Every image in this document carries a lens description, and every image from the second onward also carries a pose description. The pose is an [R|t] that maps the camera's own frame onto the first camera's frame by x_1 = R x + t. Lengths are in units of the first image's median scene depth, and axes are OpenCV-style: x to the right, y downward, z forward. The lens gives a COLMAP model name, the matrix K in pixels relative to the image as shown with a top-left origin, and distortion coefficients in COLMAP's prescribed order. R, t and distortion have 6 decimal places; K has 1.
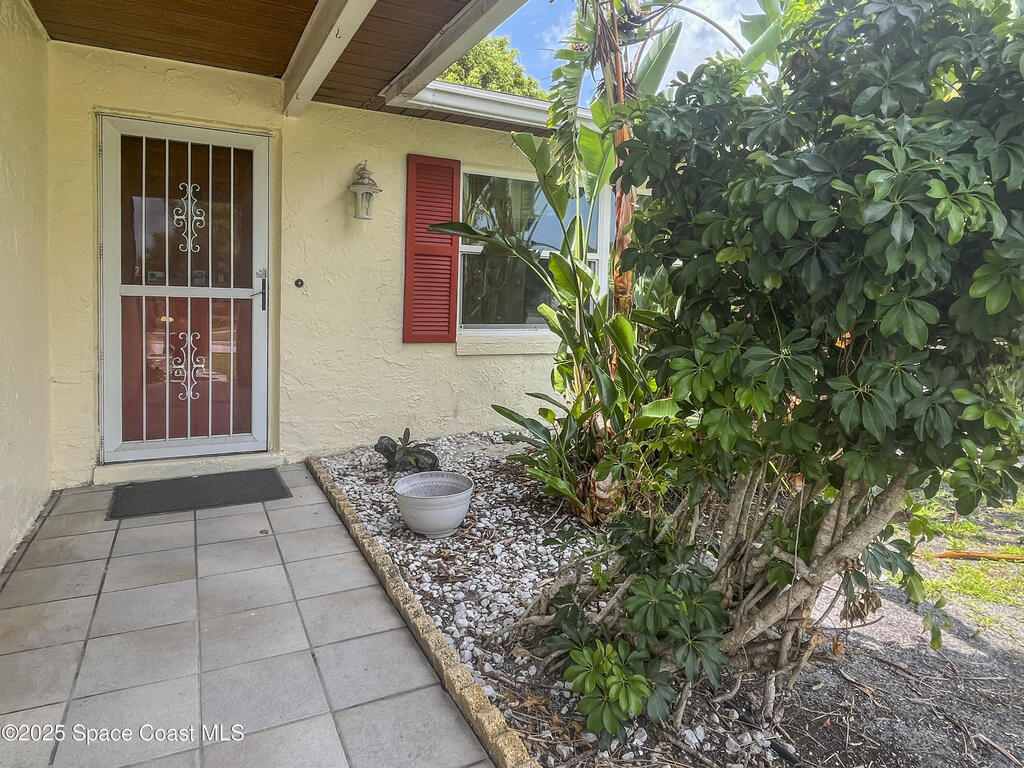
lens RADIAL K [[594.1, 0, 512.6], [0, 594.1, 303.4], [0, 0, 1]] dist [-0.000673, -0.003390]
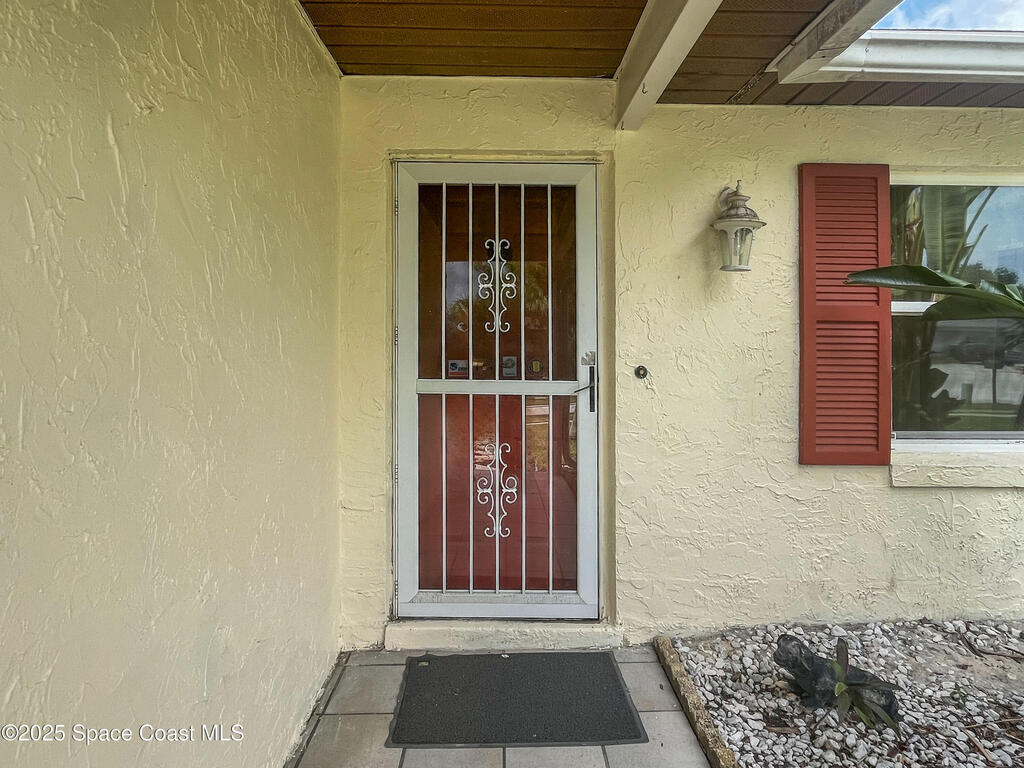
lens RADIAL K [[594.1, 0, 512.6], [0, 594.1, 303.4], [0, 0, 1]] dist [-0.000673, -0.003390]
pose [[0.885898, -0.040121, -0.462142, -0.181915], [0.004021, 0.996879, -0.078836, -0.061898], [0.463863, 0.067983, 0.883295, 0.348488]]
